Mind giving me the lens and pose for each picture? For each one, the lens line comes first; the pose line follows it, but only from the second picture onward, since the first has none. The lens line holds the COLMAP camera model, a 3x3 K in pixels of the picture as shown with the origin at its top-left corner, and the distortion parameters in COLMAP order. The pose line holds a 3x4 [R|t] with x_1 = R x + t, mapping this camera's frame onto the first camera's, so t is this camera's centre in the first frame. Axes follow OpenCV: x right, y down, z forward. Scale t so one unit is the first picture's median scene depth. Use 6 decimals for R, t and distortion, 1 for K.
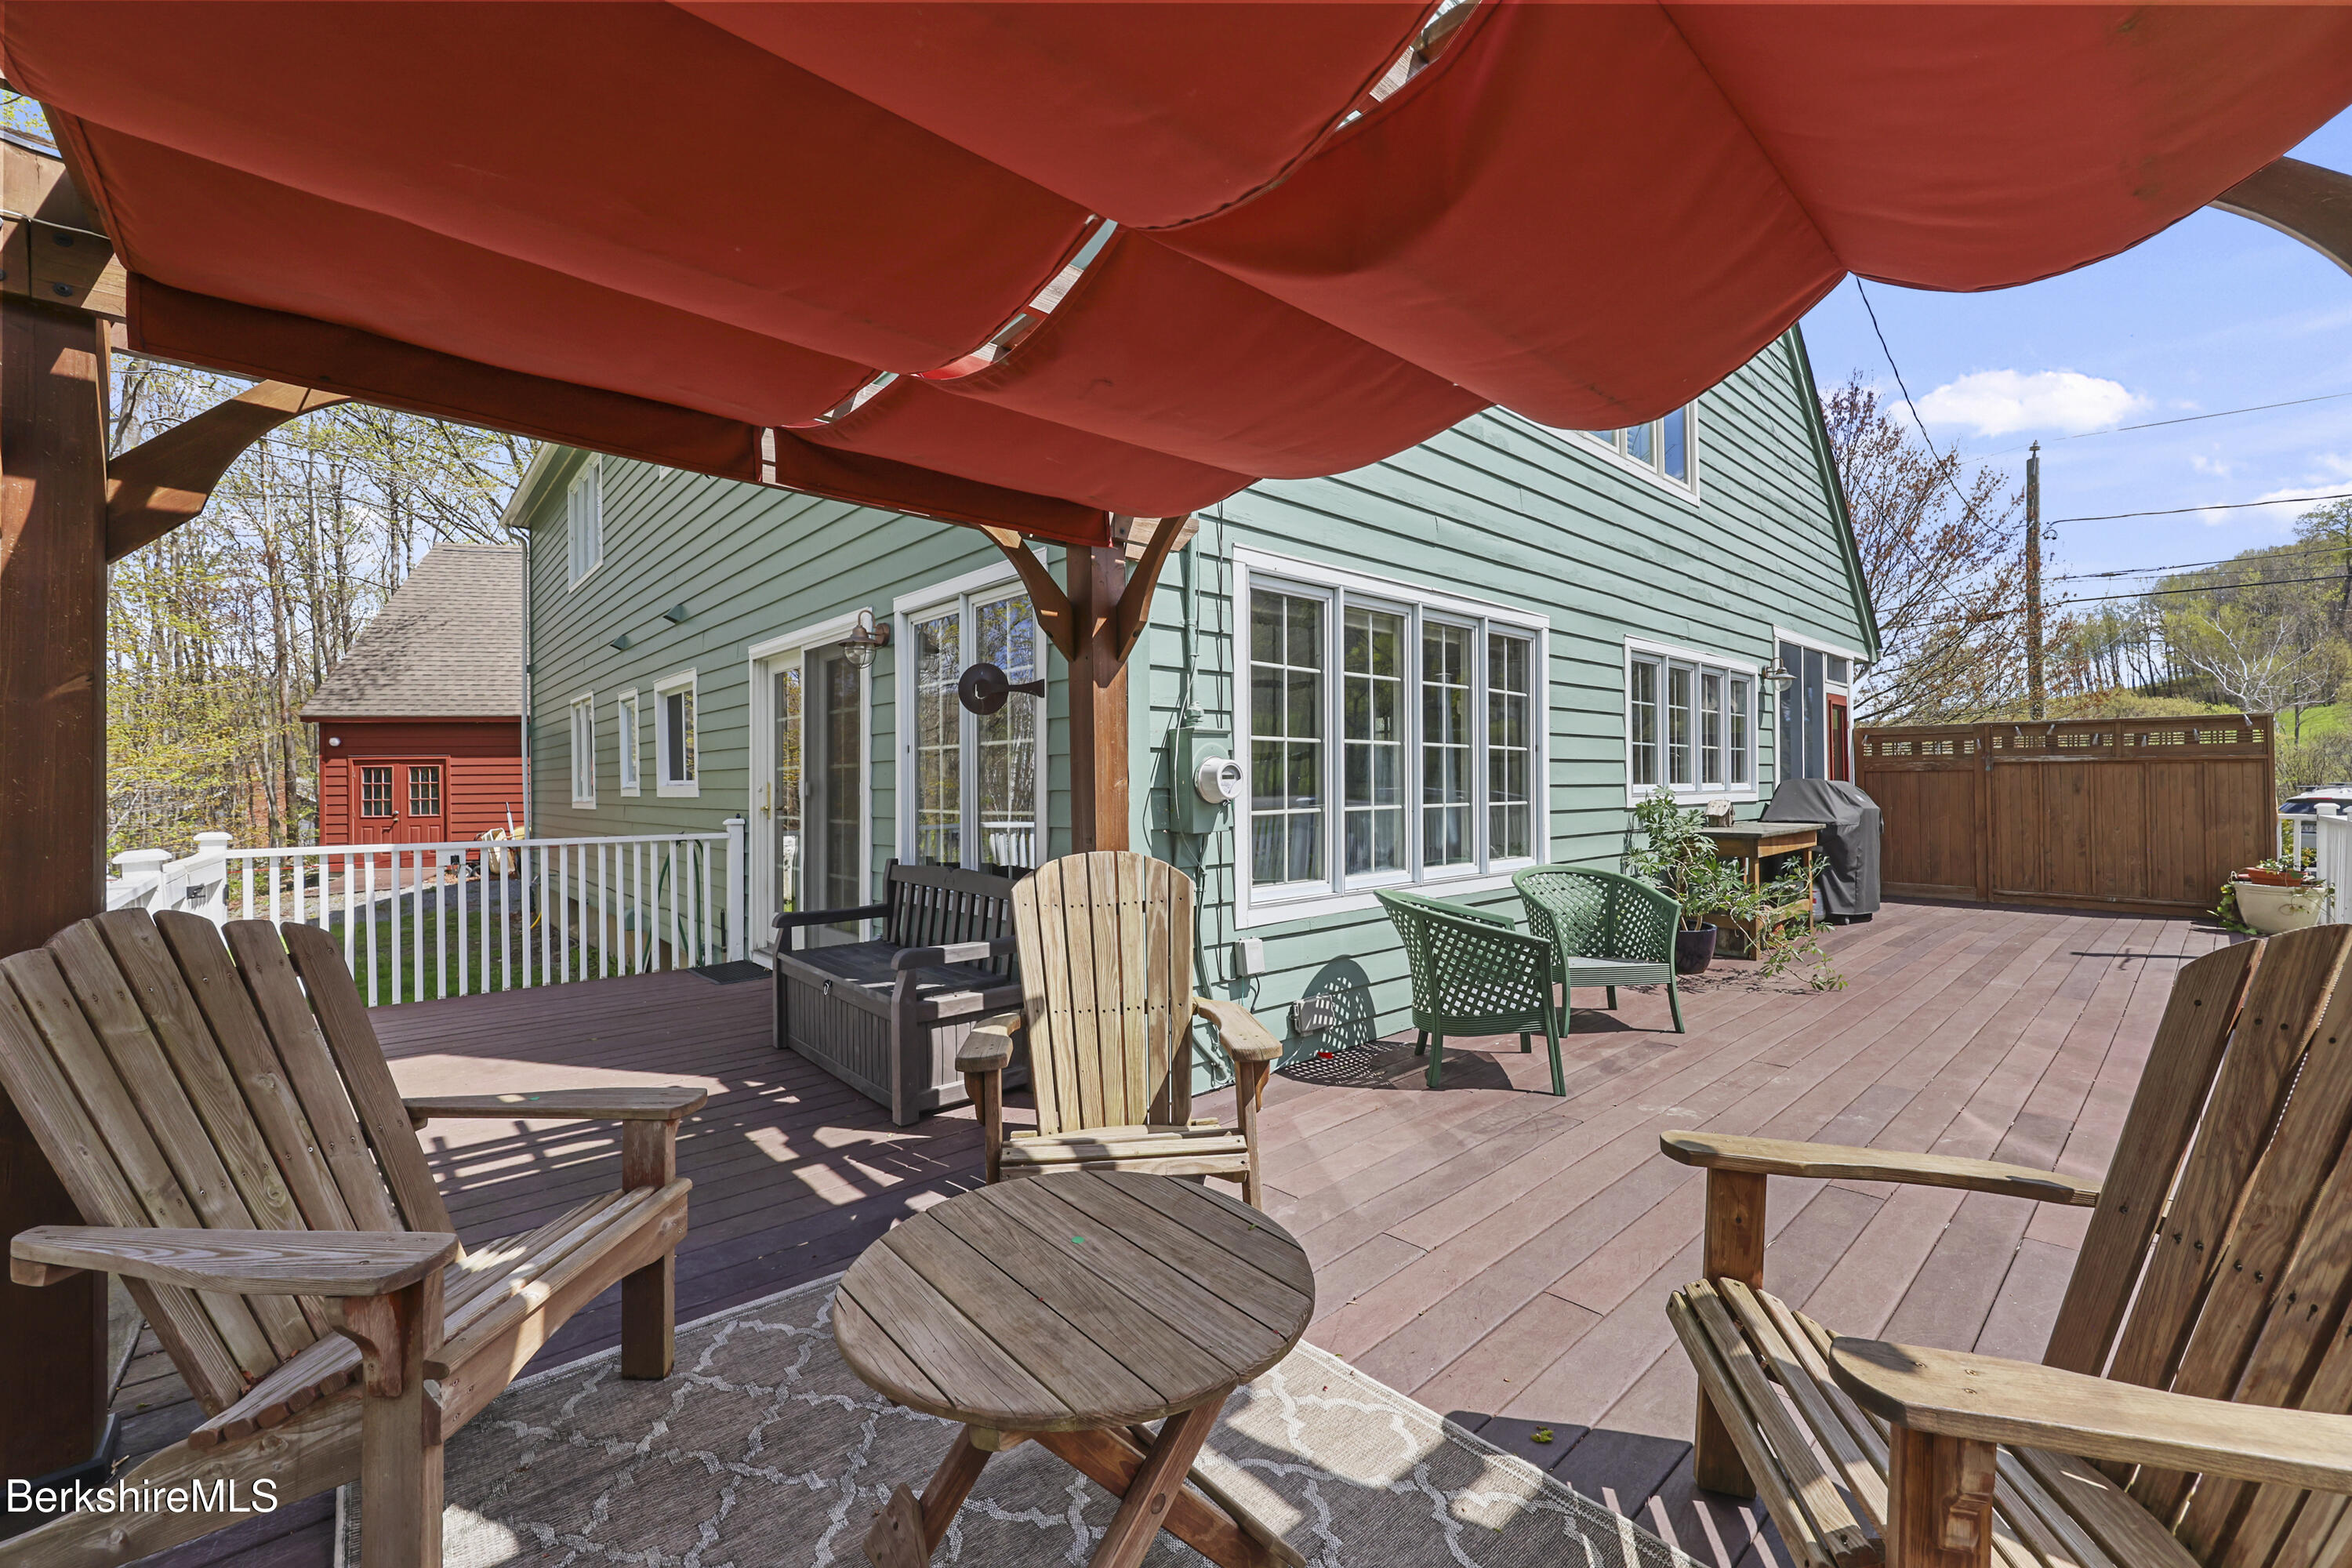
lens RADIAL K [[951.7, 0, 1176.0], [0, 951.7, 784.0], [0, 0, 1]] dist [-0.002356, -0.000185]
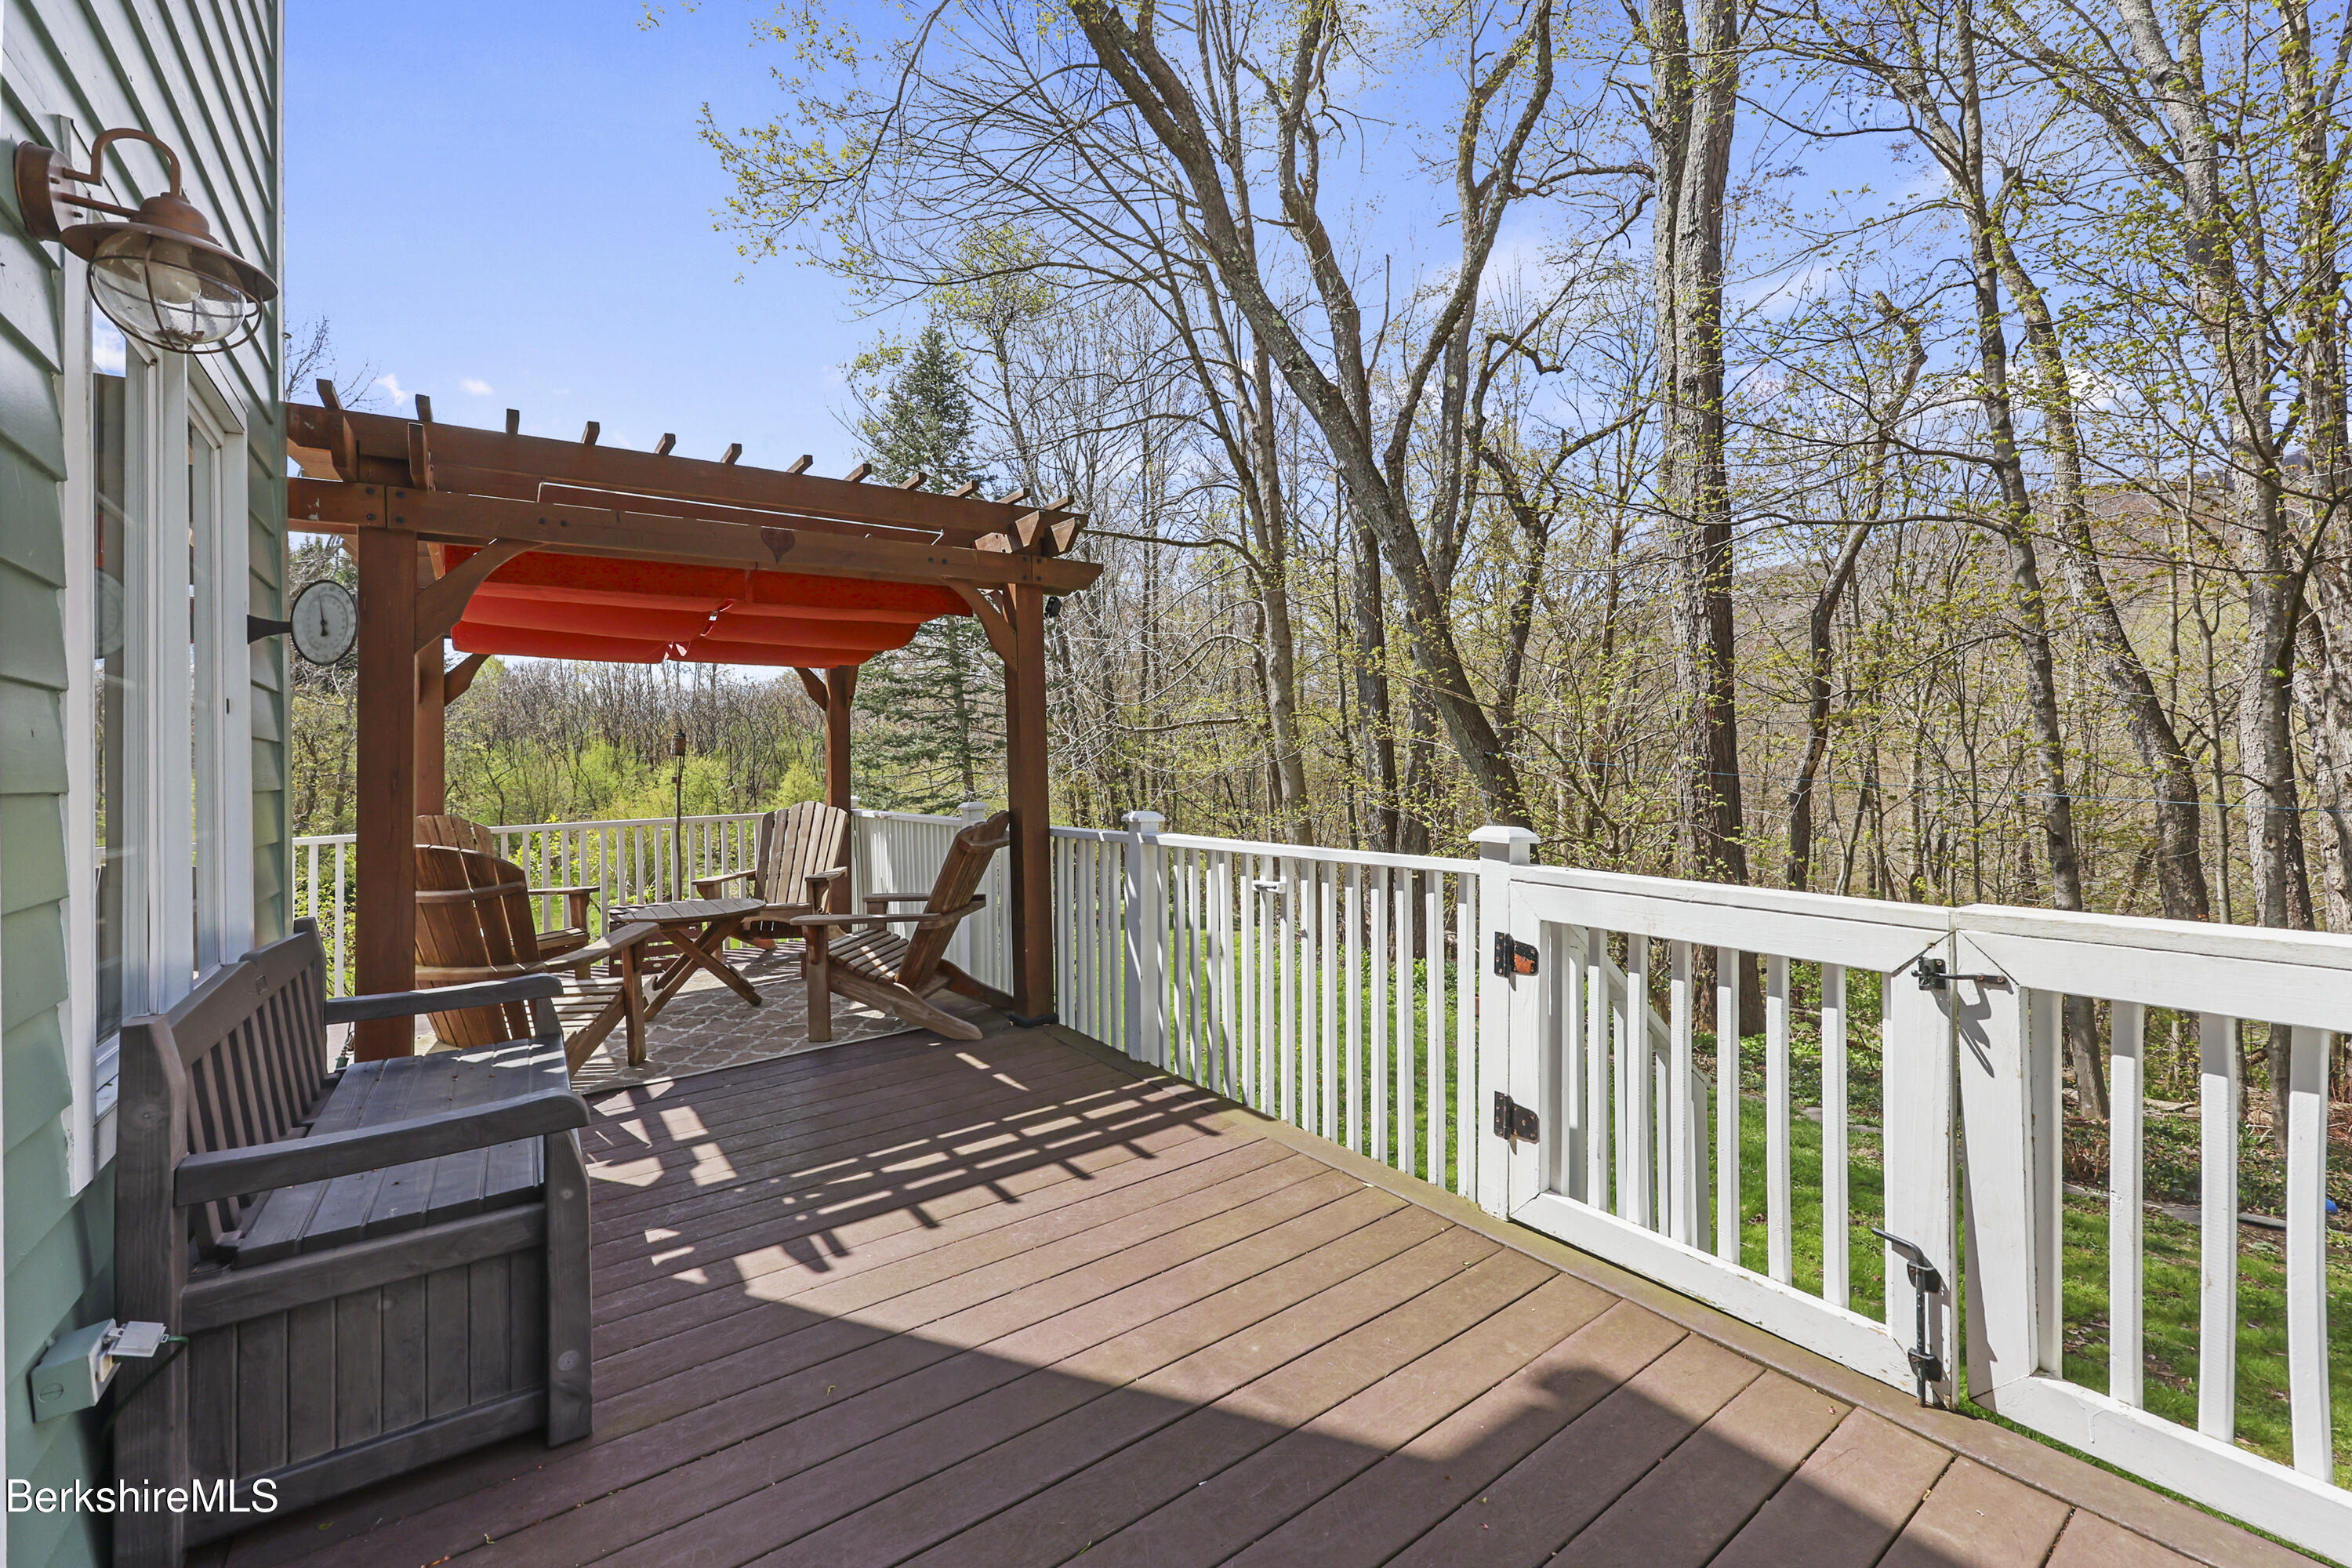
lens RADIAL K [[978.0, 0, 1183.7], [0, 978.0, 764.3], [0, 0, 1]] dist [0.000759, 0.000096]
pose [[-0.994600, 0.029934, 0.099368, -0.995380], [0.030560, 0.999521, 0.004782, -0.003926], [-0.099177, 0.007793, -0.995039, 1.910977]]
